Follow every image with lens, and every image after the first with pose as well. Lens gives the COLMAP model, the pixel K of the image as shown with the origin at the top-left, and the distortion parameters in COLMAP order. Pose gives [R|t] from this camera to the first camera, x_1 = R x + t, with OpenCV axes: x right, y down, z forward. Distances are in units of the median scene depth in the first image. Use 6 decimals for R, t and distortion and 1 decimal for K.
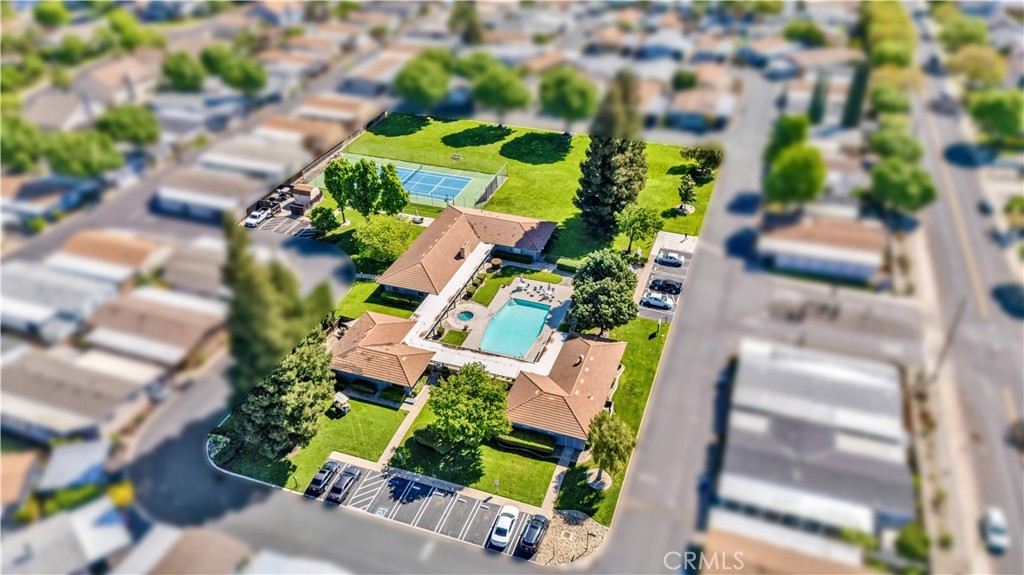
lens RADIAL K [[749.4, 0, 512.0], [0, 749.4, 287.5], [0, 0, 1]] dist [0.022003, -0.000892]
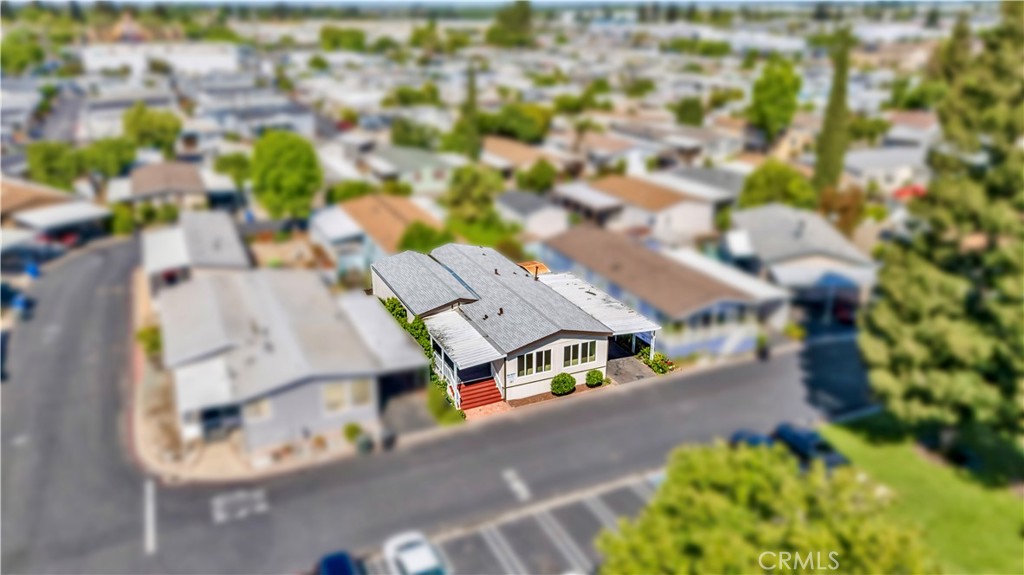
lens RADIAL K [[749.4, 0, 512.0], [0, 749.4, 287.5], [0, 0, 1]] dist [0.022003, -0.000892]
pose [[-0.715278, 0.243522, -0.655038, 0.117872], [-0.377574, 0.654073, 0.655459, -0.033468], [0.588061, 0.716160, -0.375896, 0.718647]]
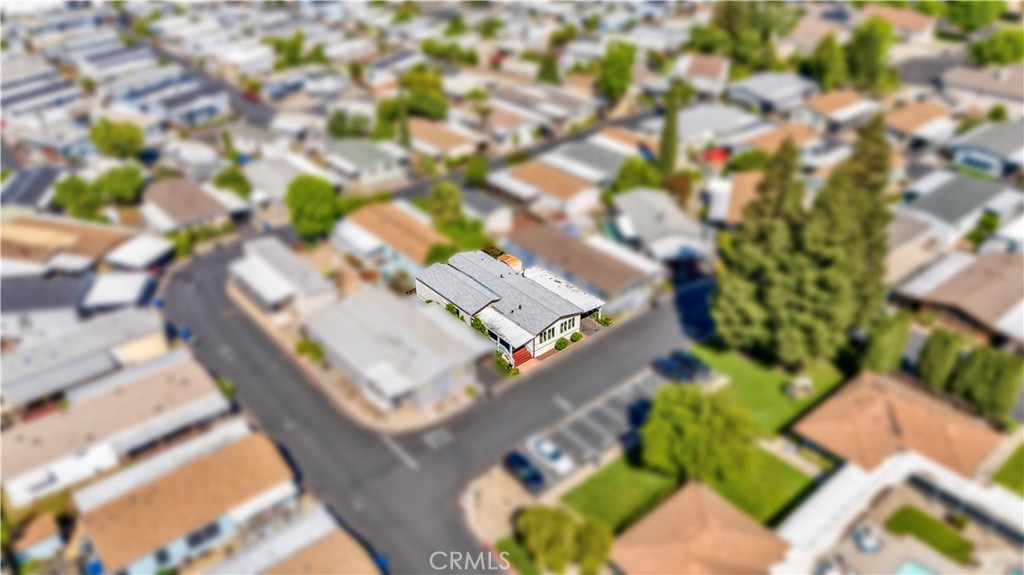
lens RADIAL K [[749.4, 0, 512.0], [0, 749.4, 287.5], [0, 0, 1]] dist [0.022003, -0.000892]
pose [[-0.505161, 0.450352, -0.736204, 0.392065], [-0.460491, 0.580813, 0.671271, -0.253023], [0.729905, 0.678115, -0.086021, 0.612916]]
